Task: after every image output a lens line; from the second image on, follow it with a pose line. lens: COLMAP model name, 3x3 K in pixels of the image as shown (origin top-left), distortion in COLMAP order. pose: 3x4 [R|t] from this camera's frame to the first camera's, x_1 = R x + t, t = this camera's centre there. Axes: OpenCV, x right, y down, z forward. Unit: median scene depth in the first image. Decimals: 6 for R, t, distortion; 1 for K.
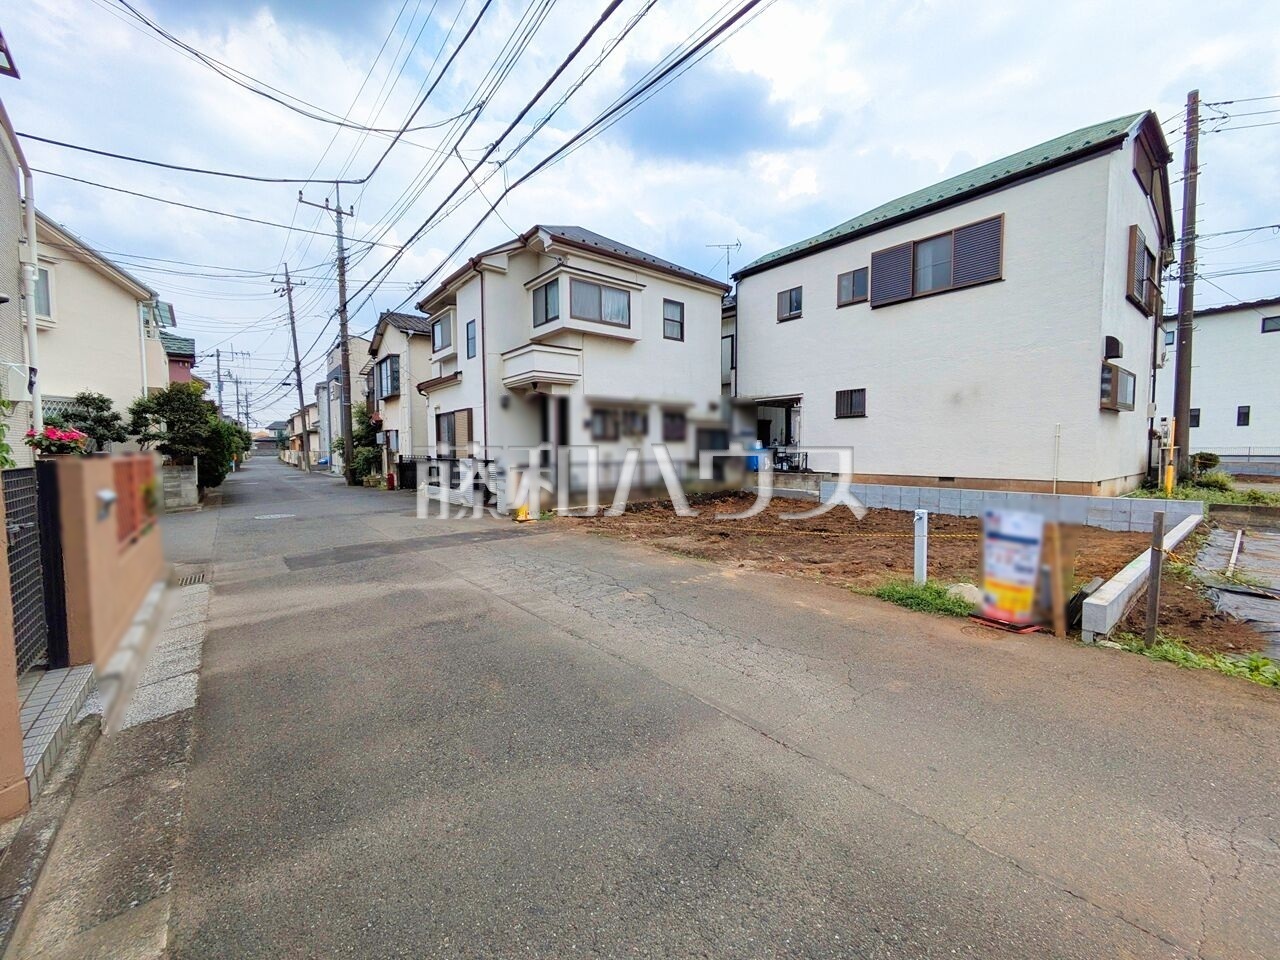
lens RADIAL K [[508.3, 0, 644.5], [0, 508.3, 478.1], [0, 0, 1]] dist [-0.001052, 0.001237]
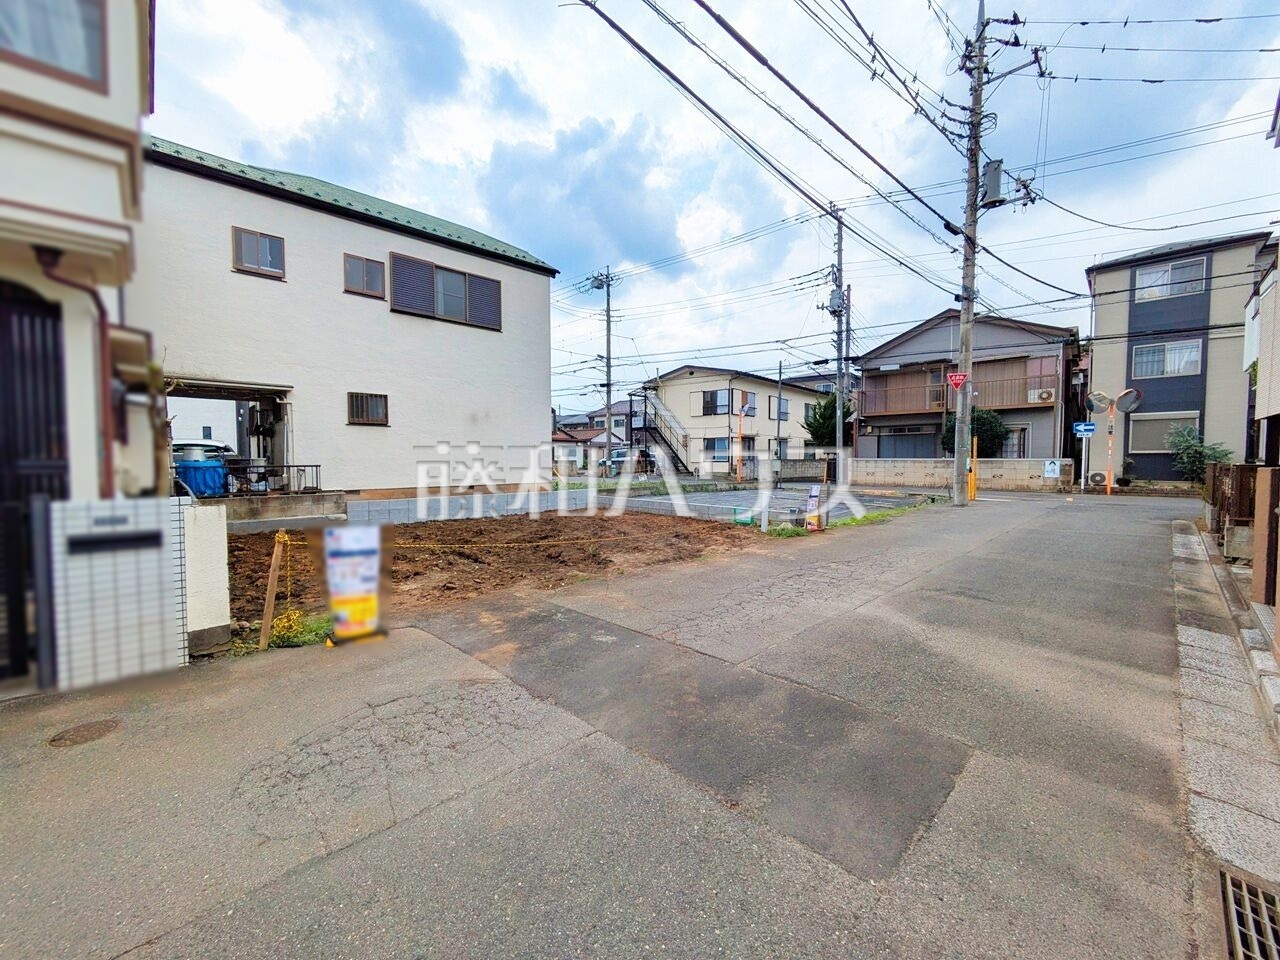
lens RADIAL K [[508.3, 0, 645.3], [0, 508.3, 478.2], [0, 0, 1]] dist [-0.001052, 0.001237]
pose [[-0.083164, -0.033211, 0.995982, -0.527946], [0.057630, 0.997612, 0.038077, -0.035821], [-0.994868, 0.060565, -0.081052, 0.628525]]
